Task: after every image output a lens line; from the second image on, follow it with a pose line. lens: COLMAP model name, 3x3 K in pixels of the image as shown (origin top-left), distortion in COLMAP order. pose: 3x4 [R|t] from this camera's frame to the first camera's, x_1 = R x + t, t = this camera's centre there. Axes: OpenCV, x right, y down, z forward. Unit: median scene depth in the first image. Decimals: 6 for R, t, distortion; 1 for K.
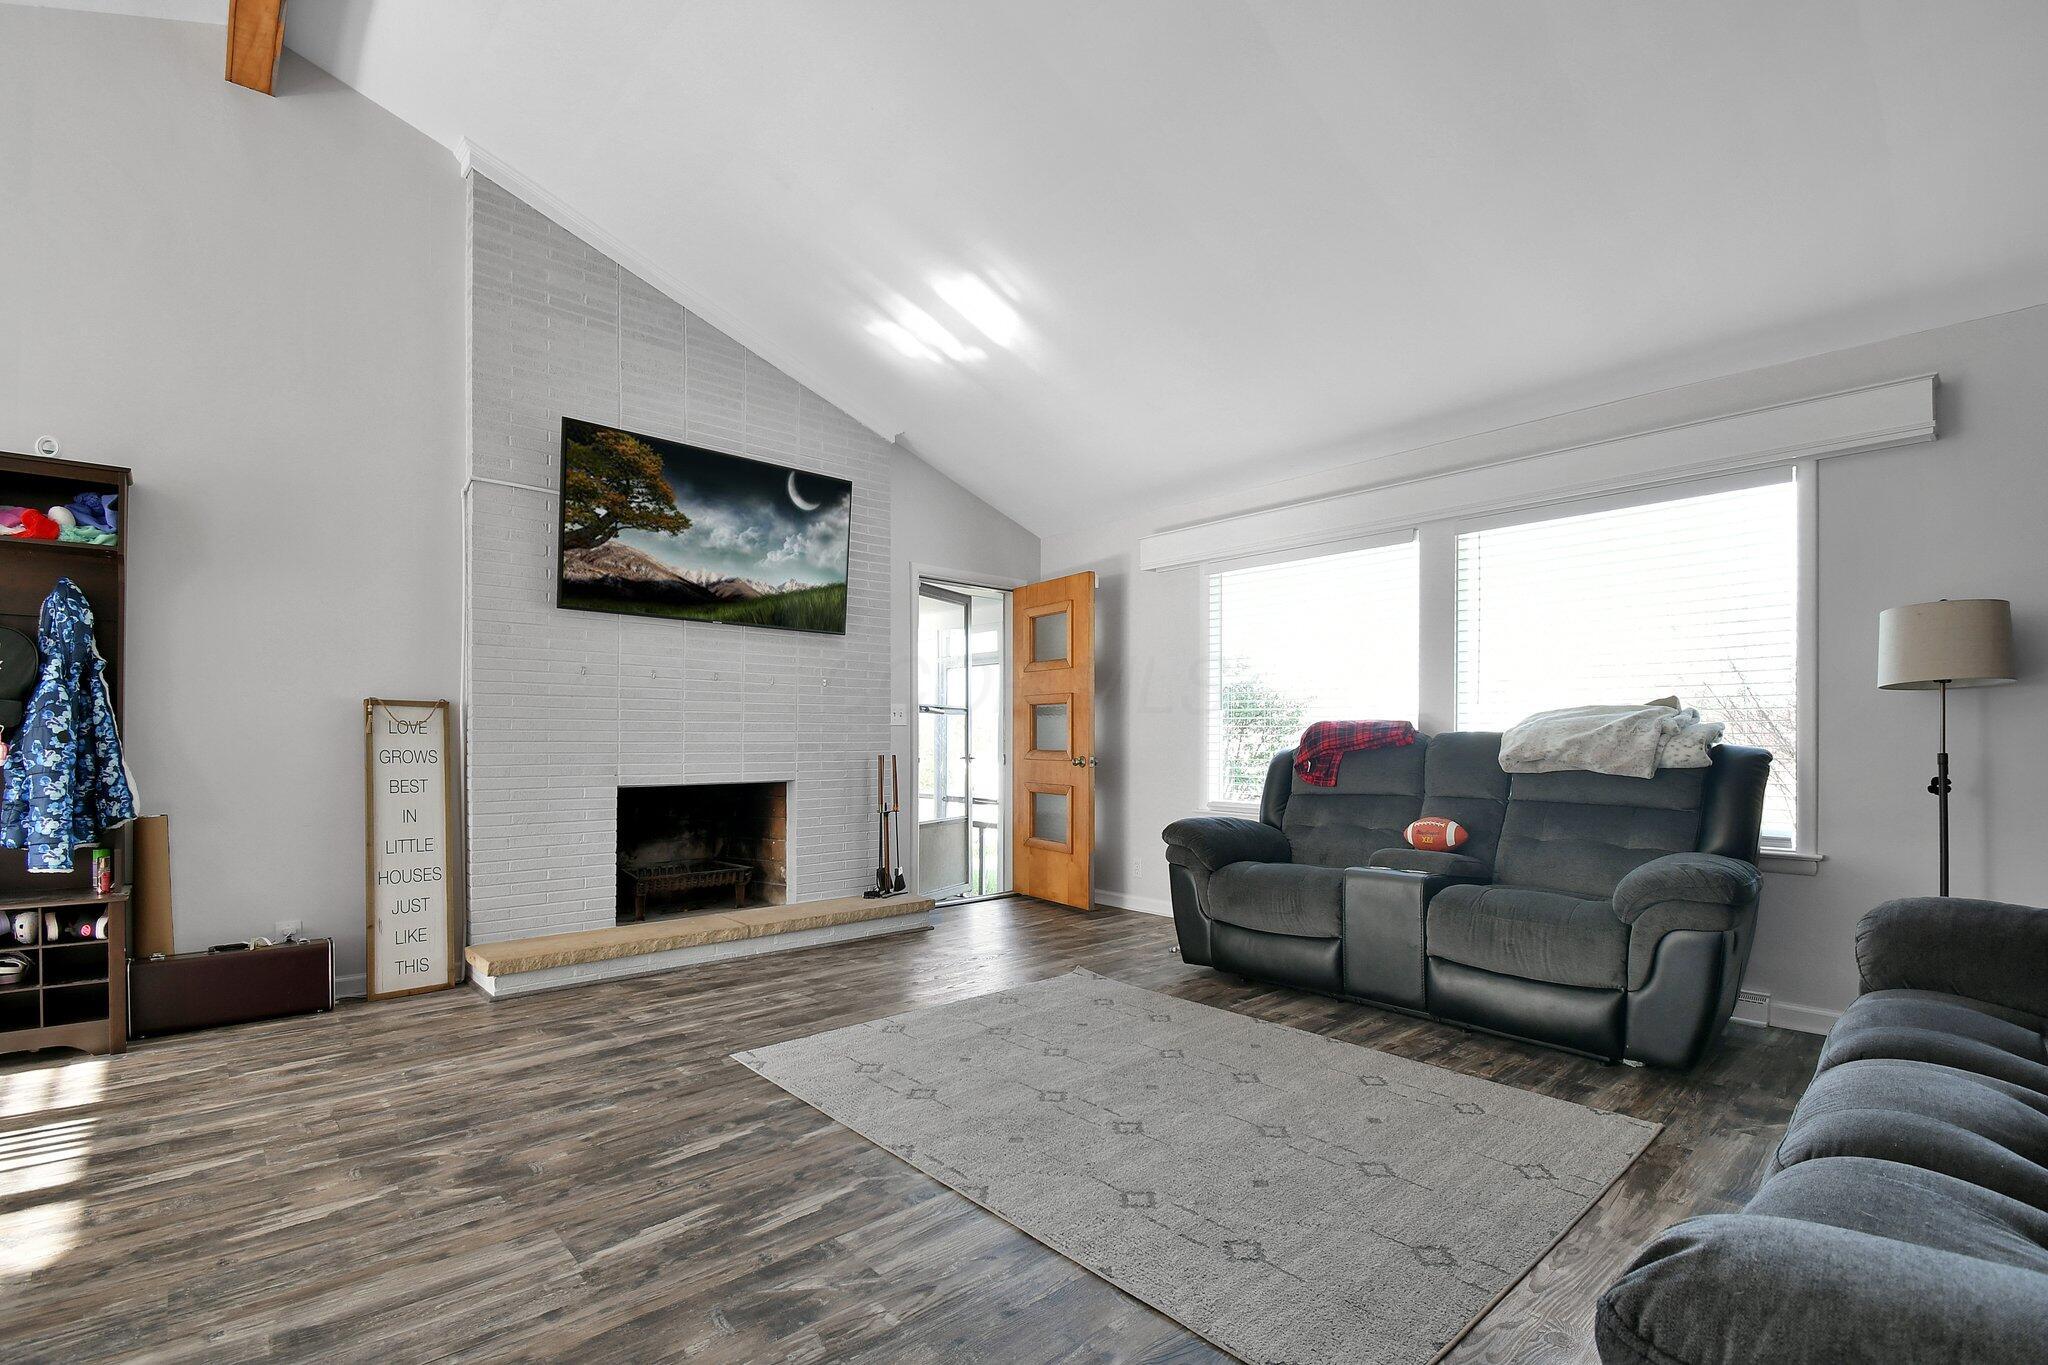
lens RADIAL K [[926.0, 0, 1024.2], [0, 926.0, 740.4], [0, 0, 1]] dist [0.012646, -0.000338]
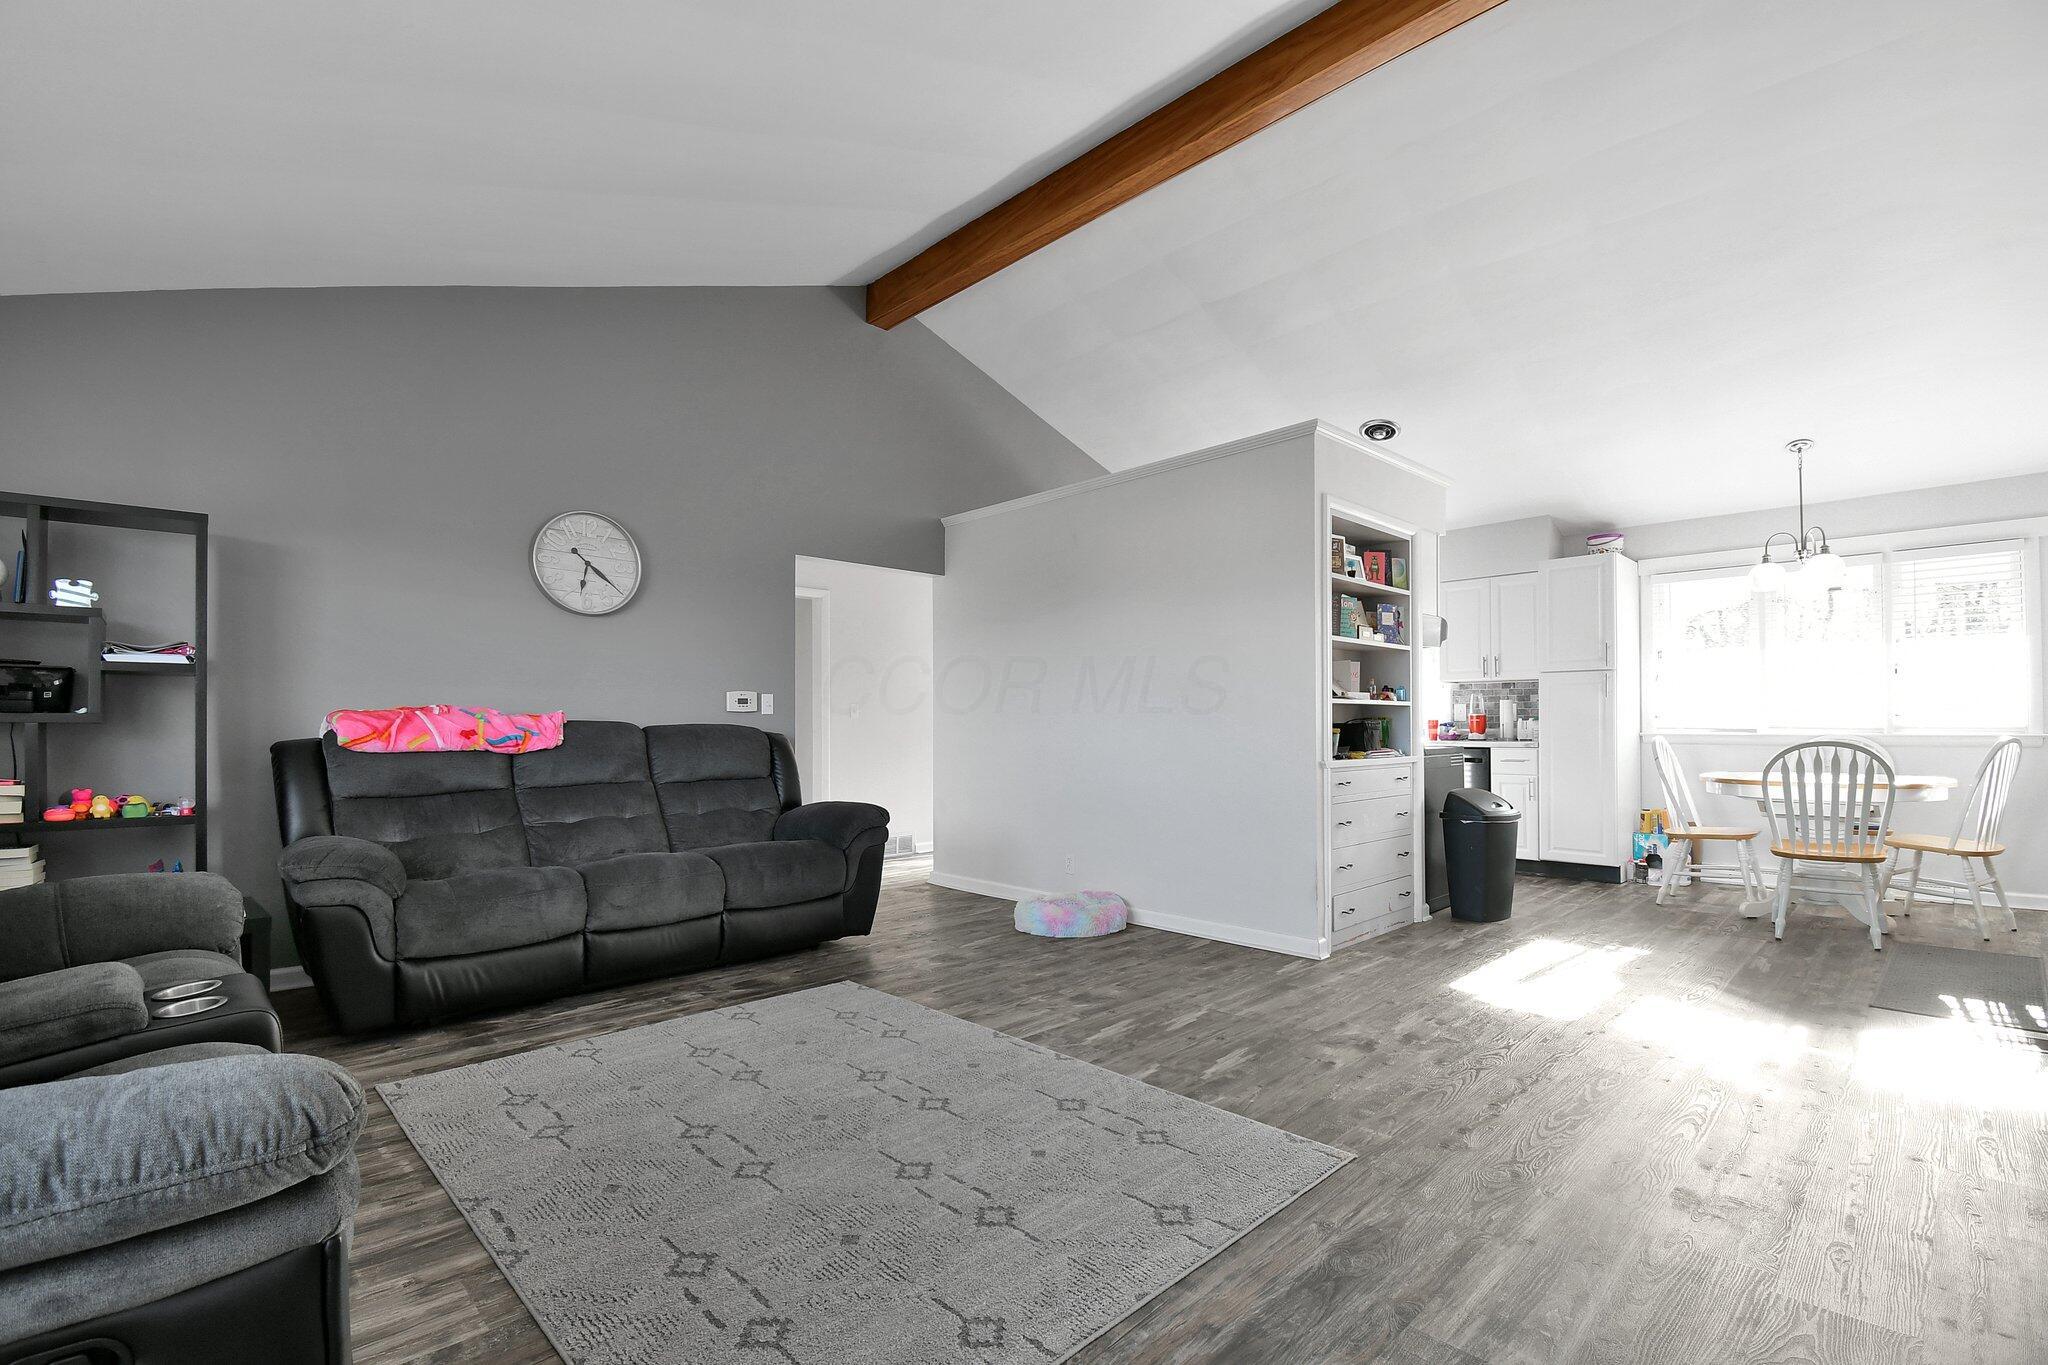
lens RADIAL K [[926.0, 0, 1016.8], [0, 926.0, 729.3], [0, 0, 1]] dist [0.012646, -0.000338]
pose [[-0.999678, 0.000826, -0.025360, -0.037469], [0.000697, 0.999987, 0.005123, -0.006729], [0.025364, 0.005103, -0.999665, 2.350684]]
